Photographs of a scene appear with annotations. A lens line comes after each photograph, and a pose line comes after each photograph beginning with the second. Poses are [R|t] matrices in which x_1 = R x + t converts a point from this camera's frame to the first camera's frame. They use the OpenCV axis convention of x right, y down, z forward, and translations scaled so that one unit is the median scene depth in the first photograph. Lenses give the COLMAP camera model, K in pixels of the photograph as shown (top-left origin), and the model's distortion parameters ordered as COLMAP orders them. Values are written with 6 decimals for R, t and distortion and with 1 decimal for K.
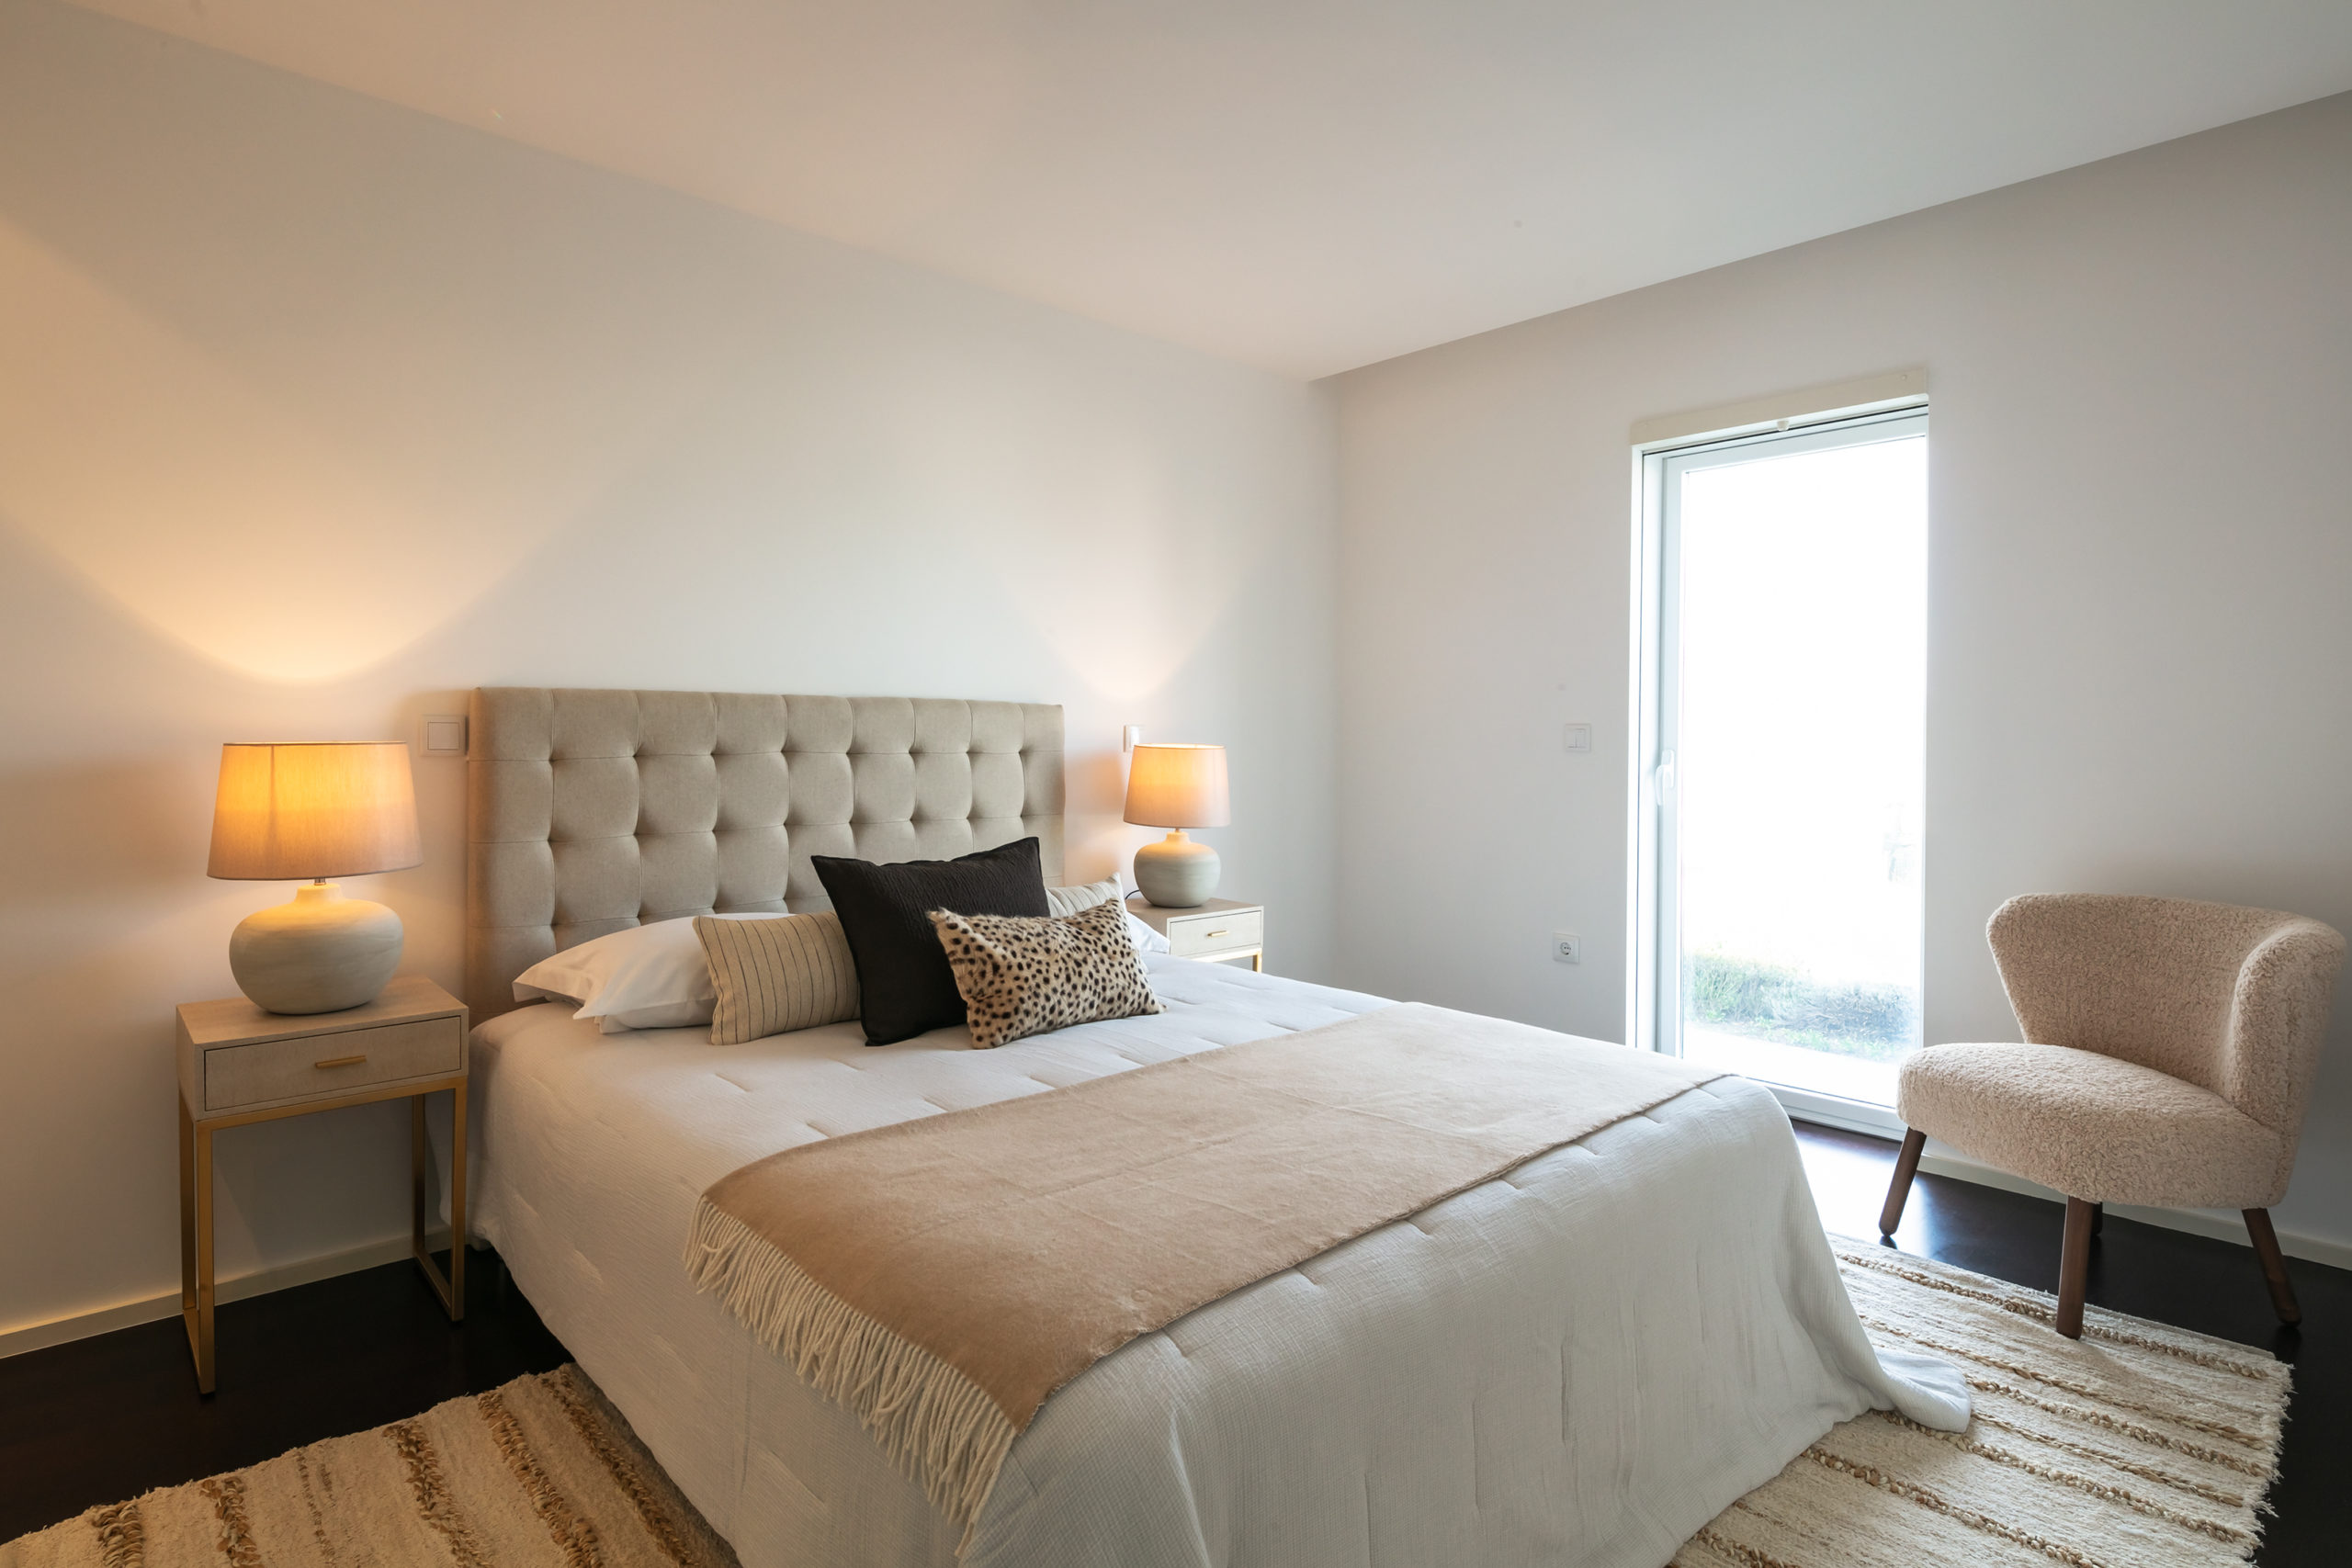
lens RADIAL K [[1115.8, 0, 1170.5], [0, 1115.8, 777.6], [0, 0, 1]] dist [-0.001347, -0.000374]
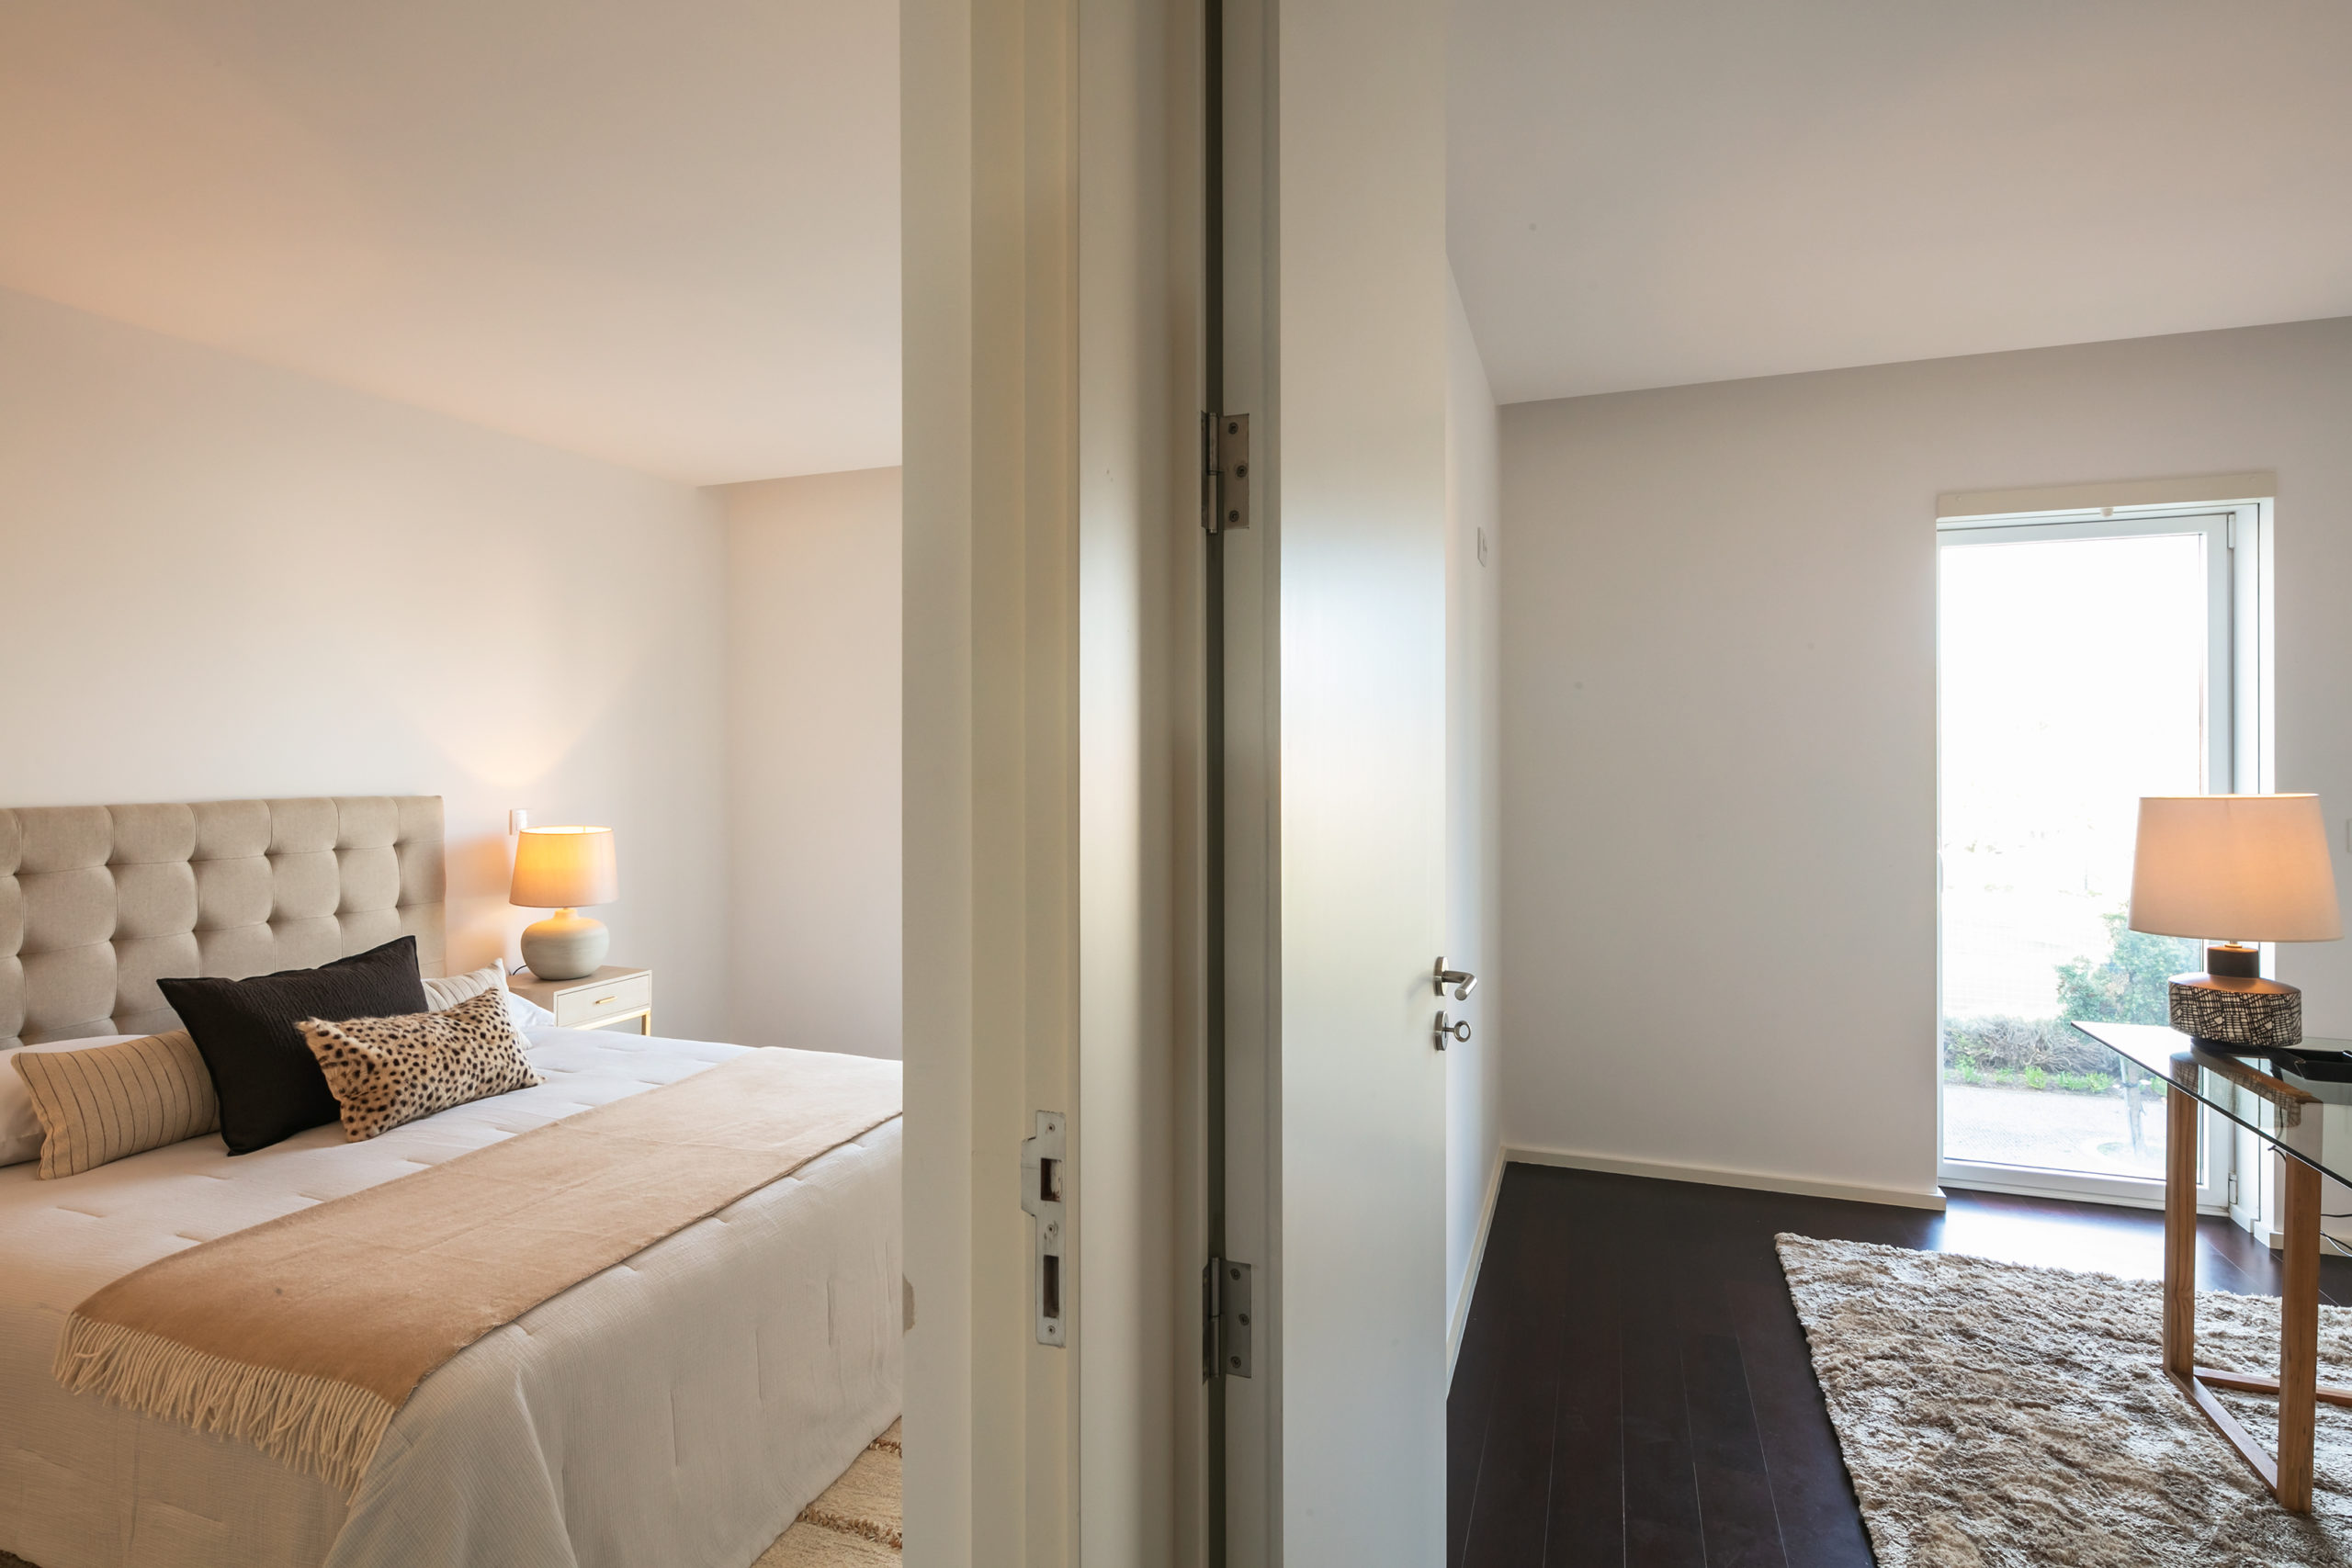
lens RADIAL K [[1096.0, 0, 1108.0], [0, 1096.0, 760.7], [0, 0, 1]] dist [-0.002029, -0.002816]
pose [[0.903628, -0.016337, 0.428006, 0.047793], [0.029644, 0.999262, -0.024443, -0.088447], [-0.427291, 0.034775, 0.903445, -0.322441]]
